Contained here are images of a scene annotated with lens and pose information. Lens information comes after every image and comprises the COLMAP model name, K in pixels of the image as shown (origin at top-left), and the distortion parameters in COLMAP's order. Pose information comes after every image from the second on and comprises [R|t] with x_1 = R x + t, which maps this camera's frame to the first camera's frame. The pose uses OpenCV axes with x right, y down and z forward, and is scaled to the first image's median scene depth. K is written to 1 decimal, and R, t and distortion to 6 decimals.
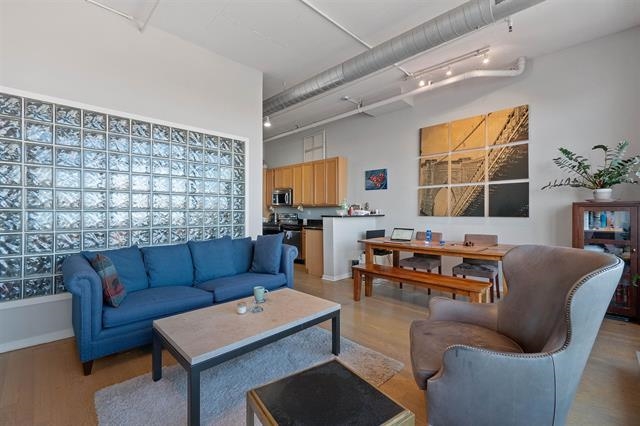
lens RADIAL K [[278.5, 0, 314.6], [0, 278.5, 212.1], [0, 0, 1]] dist [-0.004353, 0.001349]
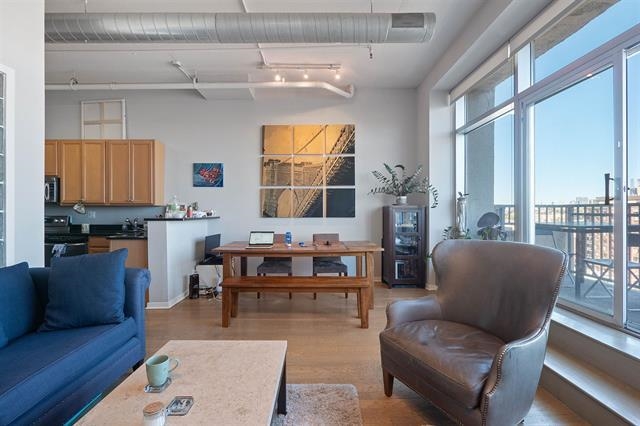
lens RADIAL K [[278.5, 0, 313.8], [0, 278.5, 214.3], [0, 0, 1]] dist [-0.004353, 0.001349]
pose [[0.704488, -0.005248, 0.709697, -0.199617], [0.002767, 0.999985, 0.004648, -0.000996], [-0.709711, -0.001311, 0.704492, 0.237354]]
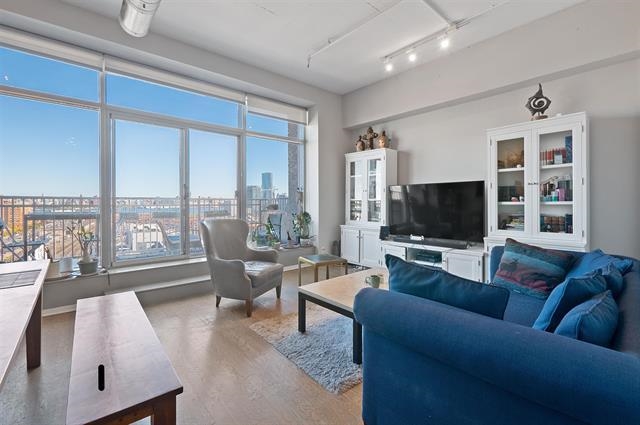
lens RADIAL K [[278.5, 0, 321.1], [0, 278.5, 202.6], [0, 0, 1]] dist [-0.004353, 0.001349]
pose [[-0.998599, 0.002659, 0.052846, -0.039681], [0.002737, 0.999995, 0.001419, -0.001803], [-0.052842, 0.001561, -0.998602, 1.113678]]
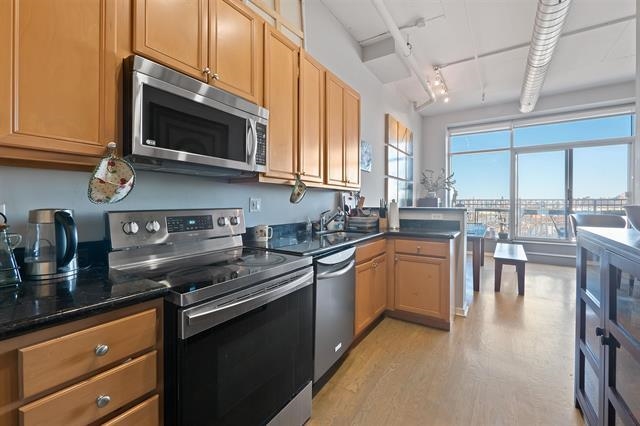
lens RADIAL K [[278.5, 0, 315.1], [0, 278.5, 205.4], [0, 0, 1]] dist [-0.004353, 0.001349]
pose [[-0.218500, -0.003909, 0.975829, -0.528620], [0.002252, 0.999987, 0.004510, 0.001491], [-0.975834, 0.003183, -0.218489, 1.626599]]
